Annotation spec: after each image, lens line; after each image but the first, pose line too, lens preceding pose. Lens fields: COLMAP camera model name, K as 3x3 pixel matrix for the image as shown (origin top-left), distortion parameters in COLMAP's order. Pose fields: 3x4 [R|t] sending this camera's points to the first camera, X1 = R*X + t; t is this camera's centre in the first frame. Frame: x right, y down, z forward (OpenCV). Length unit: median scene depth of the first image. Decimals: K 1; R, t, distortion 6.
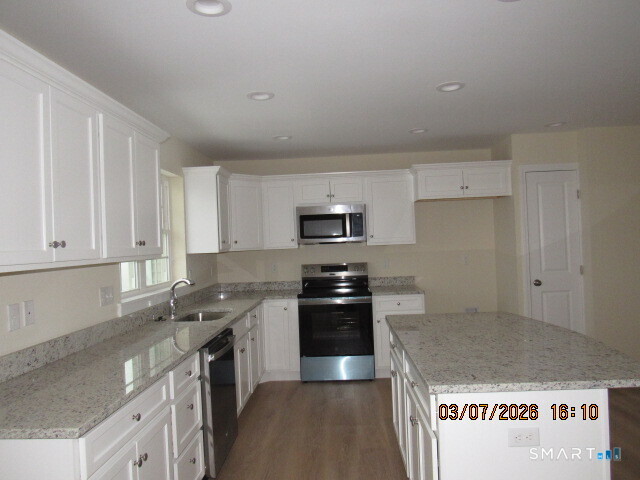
lens RADIAL K [[445.2, 0, 320.0], [0, 445.2, 240.0], [0, 0, 1]] dist [-0.042590, -0.001023]
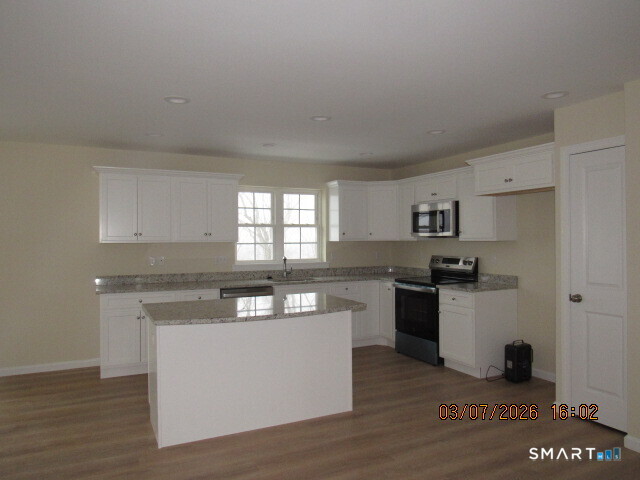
lens RADIAL K [[445.2, 0, 320.0], [0, 445.2, 240.0], [0, 0, 1]] dist [-0.042590, -0.001023]
pose [[0.495905, 0.037765, -0.867555, 0.899972], [-0.004080, 0.999144, 0.041162, -0.032650], [0.868367, -0.016873, 0.495635, 0.224617]]
